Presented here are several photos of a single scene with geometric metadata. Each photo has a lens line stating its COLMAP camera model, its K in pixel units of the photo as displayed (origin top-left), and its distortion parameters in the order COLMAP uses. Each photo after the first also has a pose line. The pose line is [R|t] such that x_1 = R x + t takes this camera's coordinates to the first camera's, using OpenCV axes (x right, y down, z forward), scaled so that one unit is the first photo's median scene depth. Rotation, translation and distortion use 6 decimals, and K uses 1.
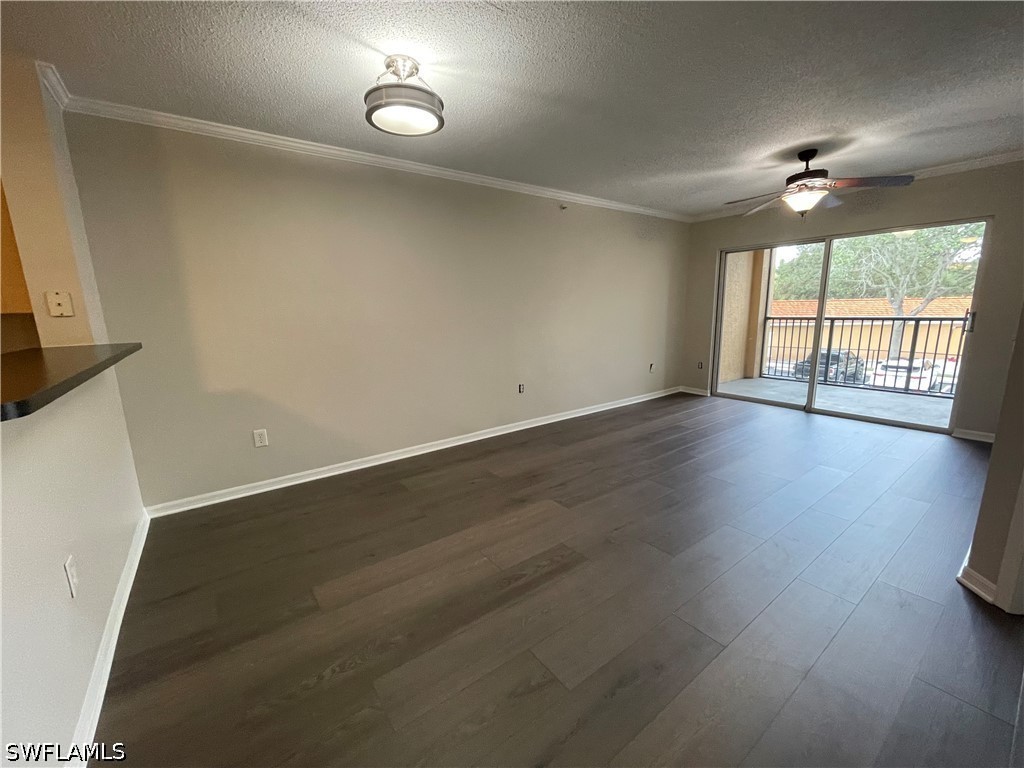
lens RADIAL K [[412.9, 0, 509.8], [0, 412.9, 386.5], [0, 0, 1]] dist [-0.000875, 0.000023]
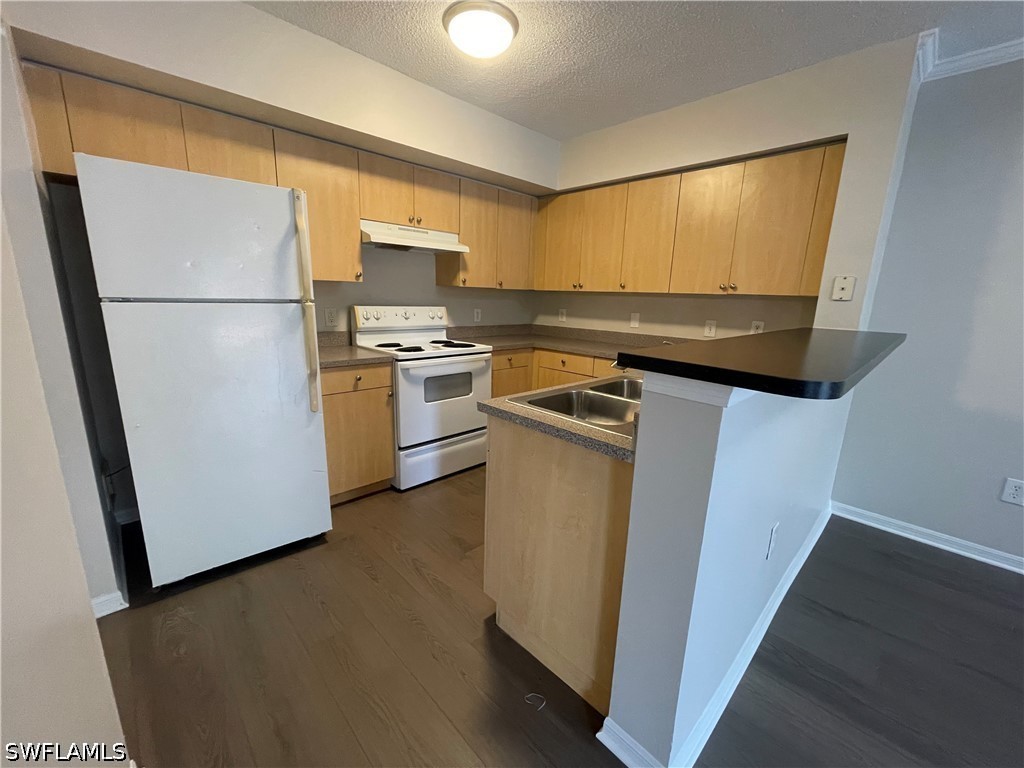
lens RADIAL K [[412.9, 0, 508.2], [0, 412.9, 385.8], [0, 0, 1]] dist [-0.000875, 0.000023]
pose [[0.136398, 0.240682, -0.960972, -0.076826], [-0.221770, 0.952838, 0.207167, 0.002223], [0.965512, 0.184858, 0.183341, 0.022575]]
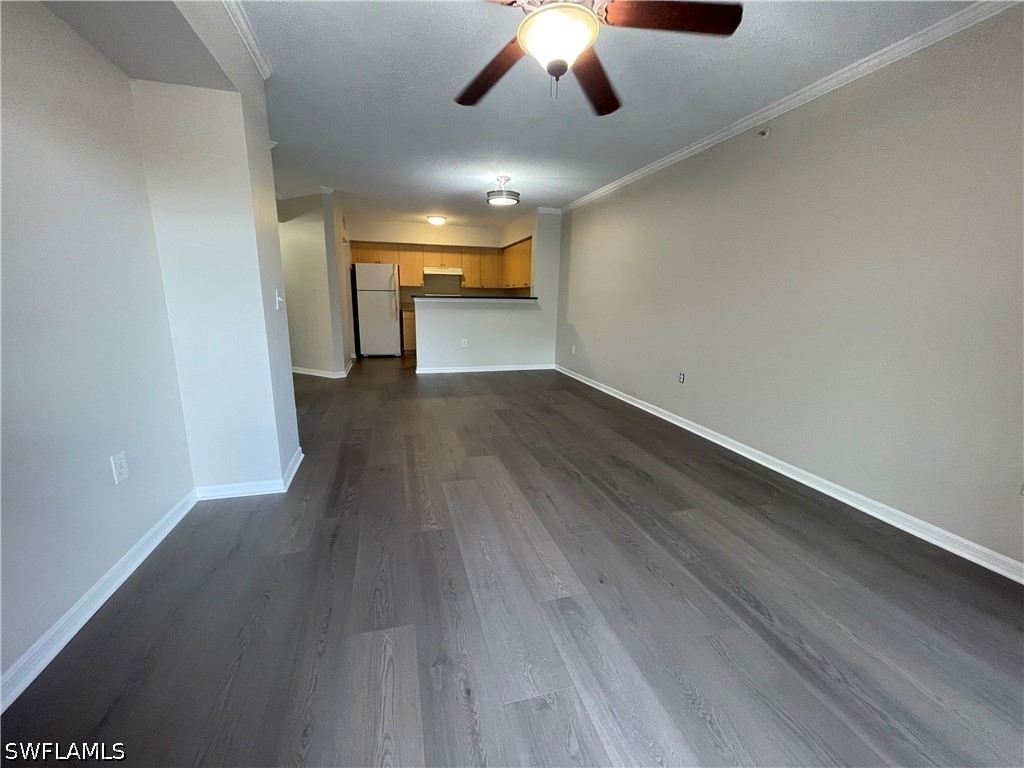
lens RADIAL K [[412.9, 0, 512.8], [0, 412.9, 389.7], [0, 0, 1]] dist [-0.000875, 0.000023]
pose [[-0.341923, 0.222943, -0.912899, 1.038227], [-0.188941, 0.935303, 0.299181, -0.181255], [0.920538, 0.274781, -0.277679, 0.991711]]
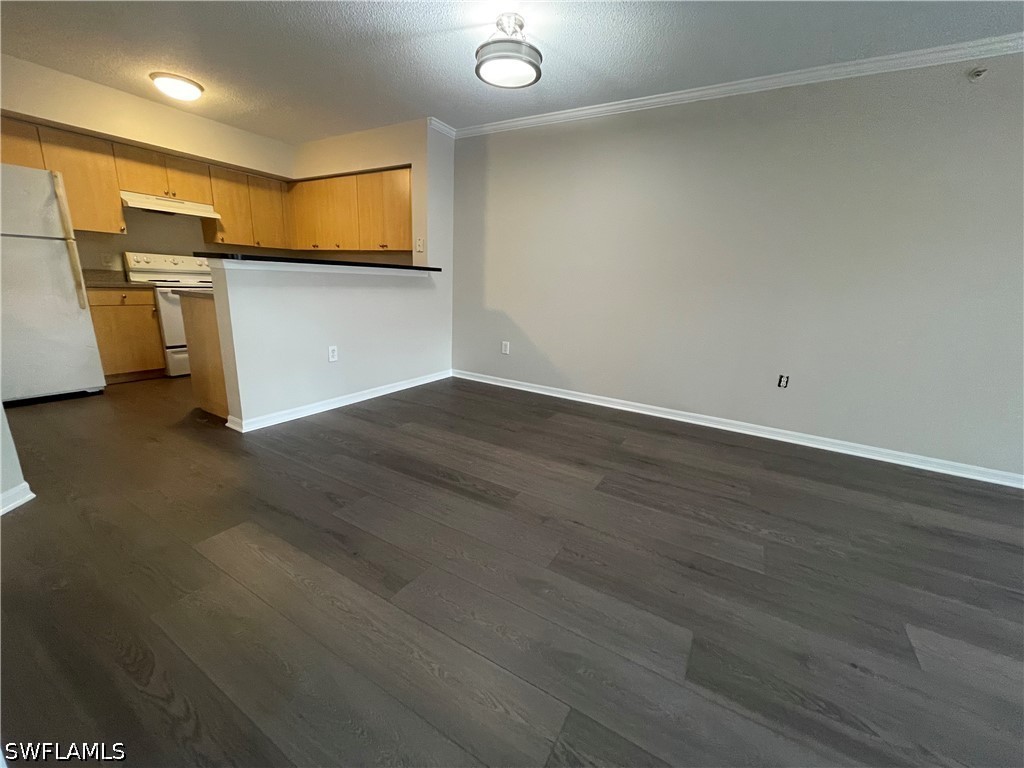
lens RADIAL K [[412.9, 0, 508.9], [0, 412.9, 386.0], [0, 0, 1]] dist [-0.000875, 0.000023]
pose [[0.389643, 0.266154, -0.881669, 0.500015], [-0.228321, 0.955361, 0.187496, -0.012887], [0.892215, 0.128247, 0.433019, 0.306987]]
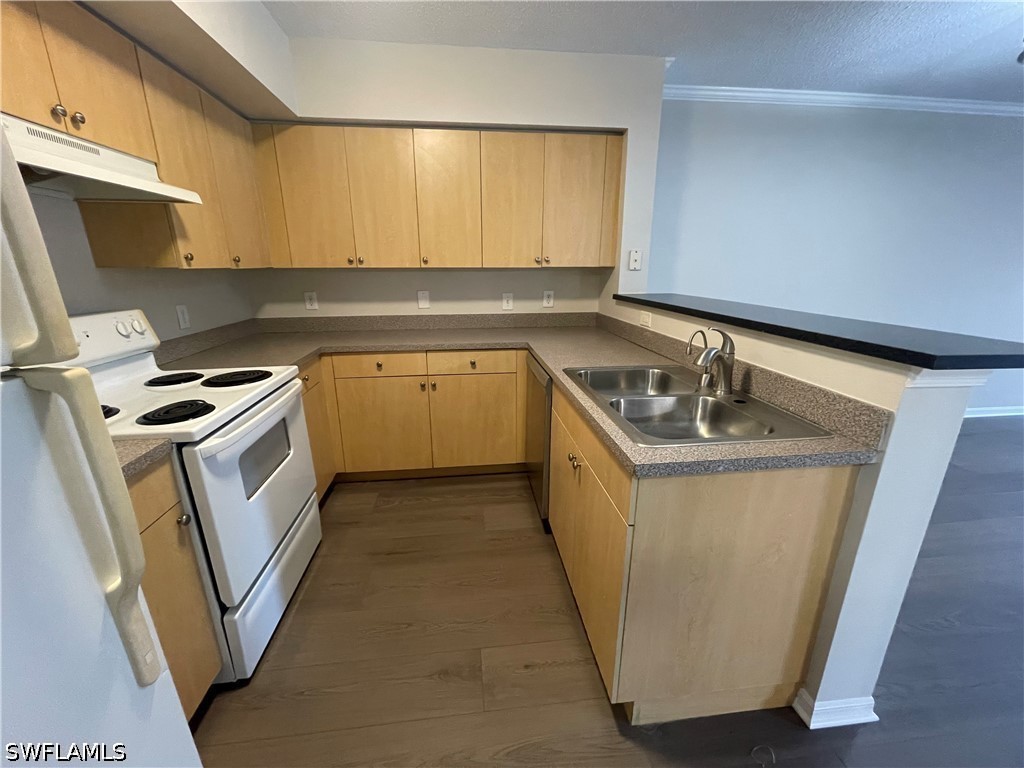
lens RADIAL K [[412.9, 0, 508.6], [0, 412.9, 386.2], [0, 0, 1]] dist [-0.000875, 0.000023]
pose [[0.871080, 0.158517, -0.464858, -0.388381], [-0.110243, 0.985438, 0.129455, 0.031413], [0.478609, -0.061518, 0.875870, -0.169755]]
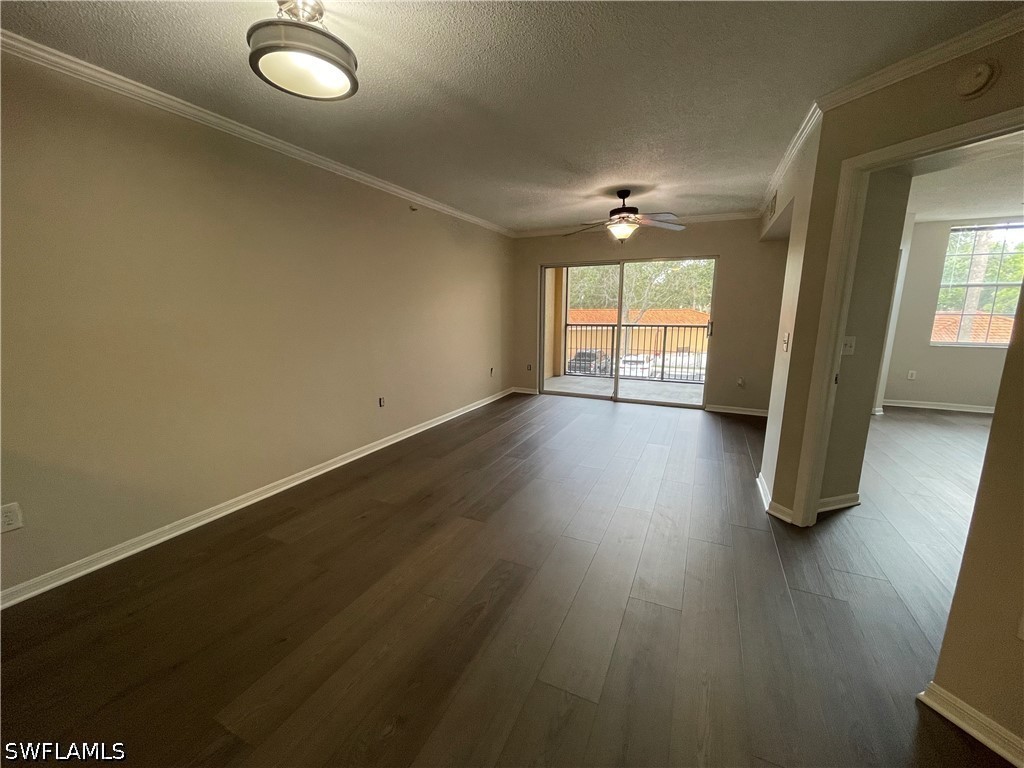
lens RADIAL K [[412.9, 0, 507.8], [0, 412.9, 387.3], [0, 0, 1]] dist [-0.000875, 0.000023]
pose [[0.880988, -0.067050, 0.468364, -0.161364], [0.071126, 0.997427, 0.009002, -0.017210], [-0.467762, 0.025383, 0.883490, 0.070592]]
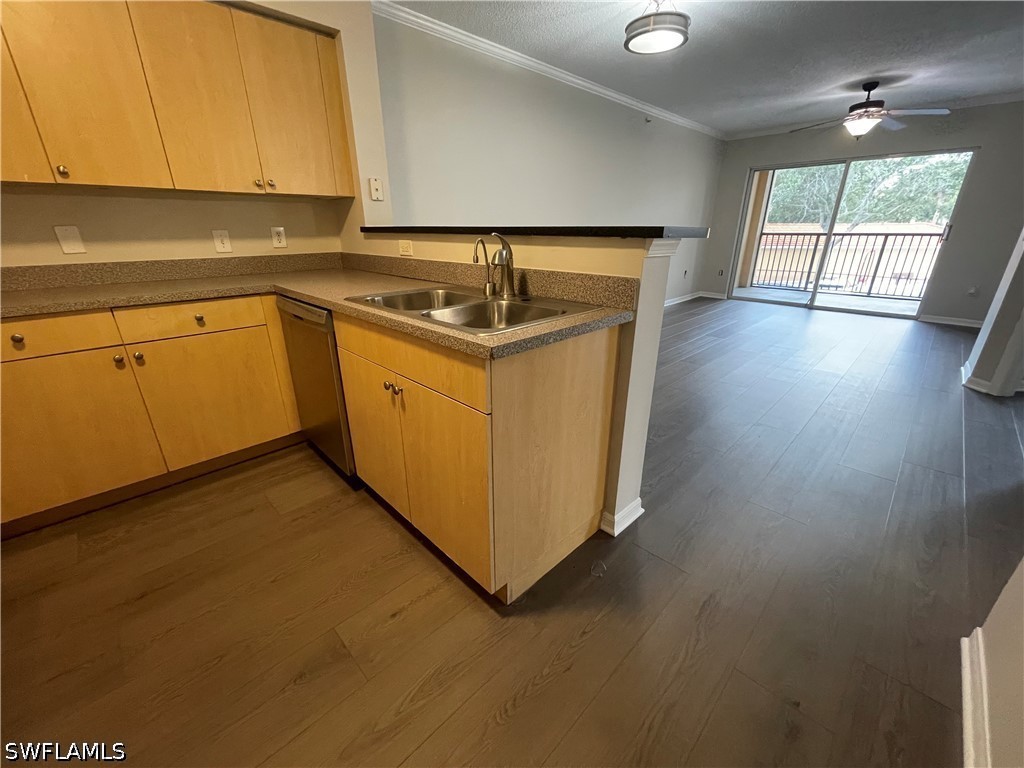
lens RADIAL K [[412.9, 0, 508.6], [0, 412.9, 386.5], [0, 0, 1]] dist [-0.000875, 0.000023]
pose [[0.989420, -0.033628, 0.141128, -0.450796], [0.008158, 0.984123, 0.177302, 0.077689], [-0.144849, -0.174275, 0.973985, -0.165166]]
